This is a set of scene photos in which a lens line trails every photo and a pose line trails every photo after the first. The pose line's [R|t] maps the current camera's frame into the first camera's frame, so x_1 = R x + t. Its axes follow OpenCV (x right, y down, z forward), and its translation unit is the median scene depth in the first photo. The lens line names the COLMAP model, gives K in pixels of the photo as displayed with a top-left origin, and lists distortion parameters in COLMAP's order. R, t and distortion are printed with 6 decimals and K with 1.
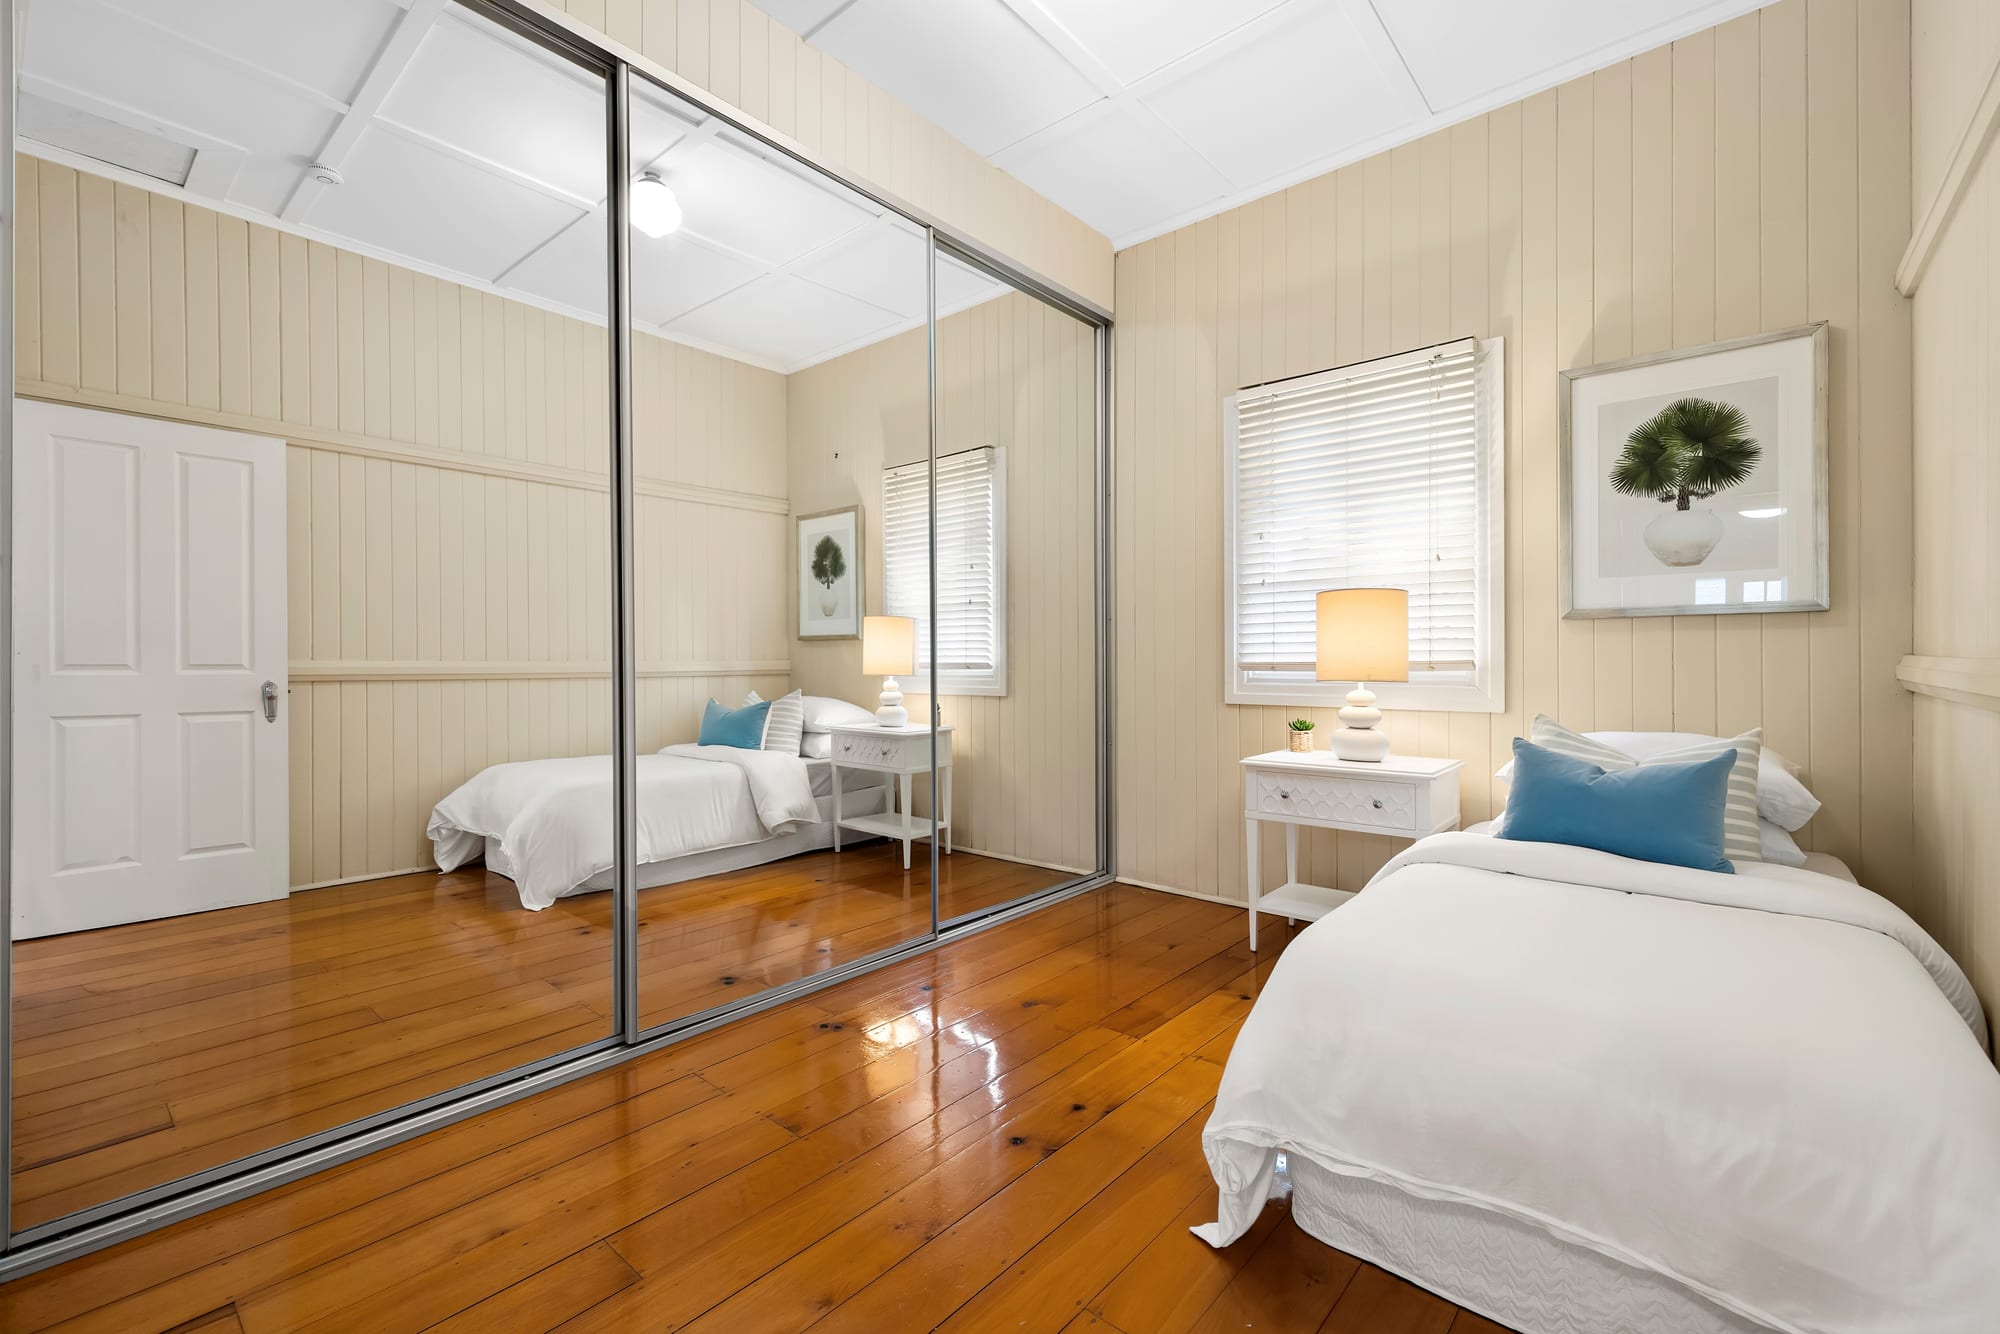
lens RADIAL K [[852.3, 0, 1001.4], [0, 852.3, 662.4], [0, 0, 1]] dist [-0.001129, 0.000018]
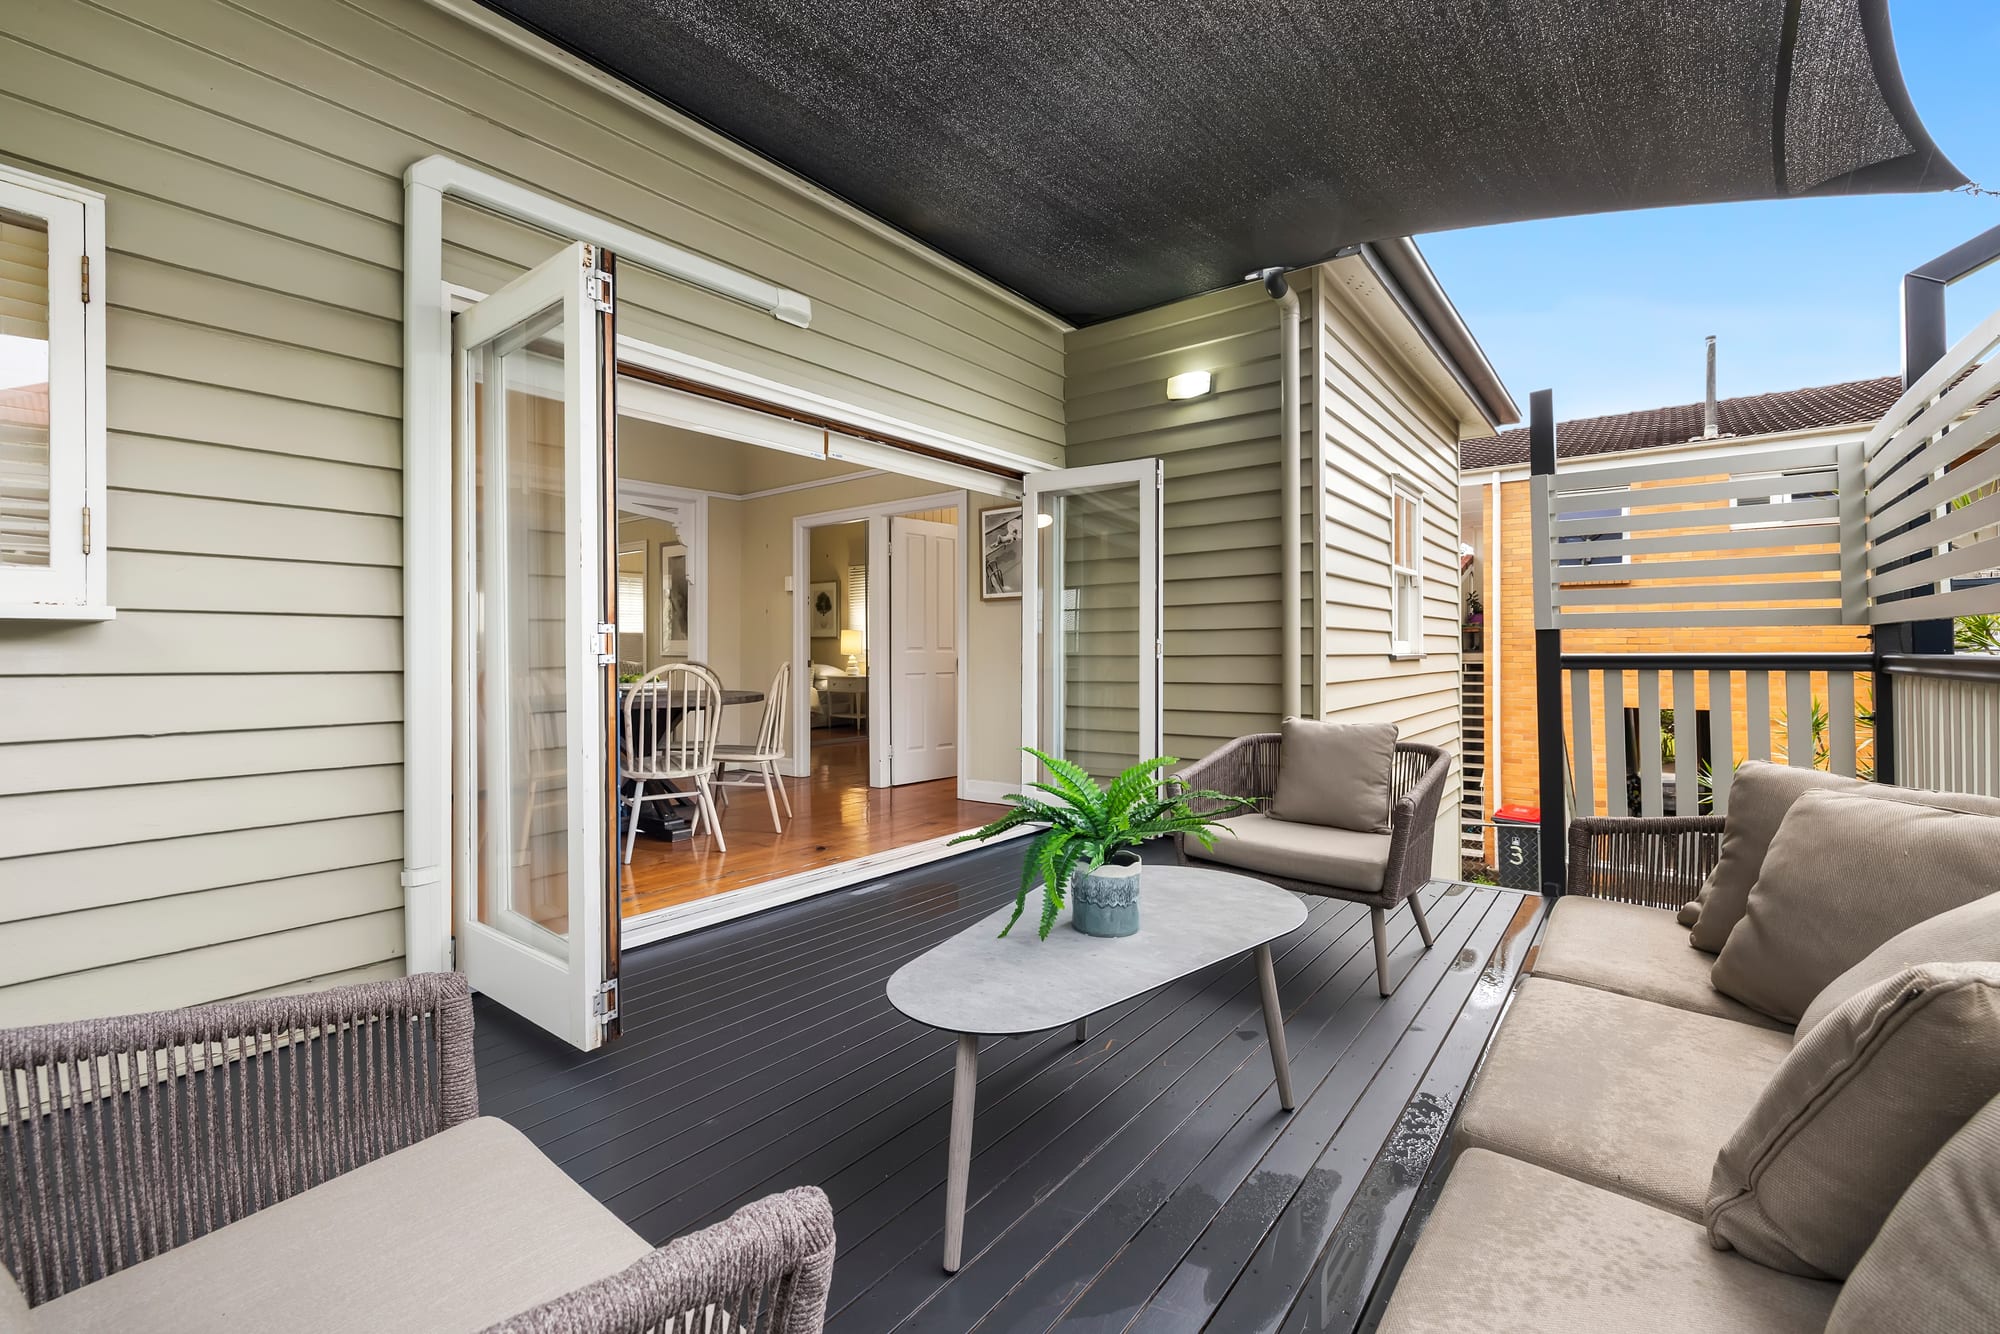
lens RADIAL K [[852.3, 0, 1000.9], [0, 852.3, 657.5], [0, 0, 1]] dist [-0.001129, 0.000018]
pose [[0.998836, 0.004345, 0.048041, 0.164472], [-0.004398, 0.999990, 0.000995, 0.019039], [-0.048036, -0.001205, 0.998845, -1.345413]]
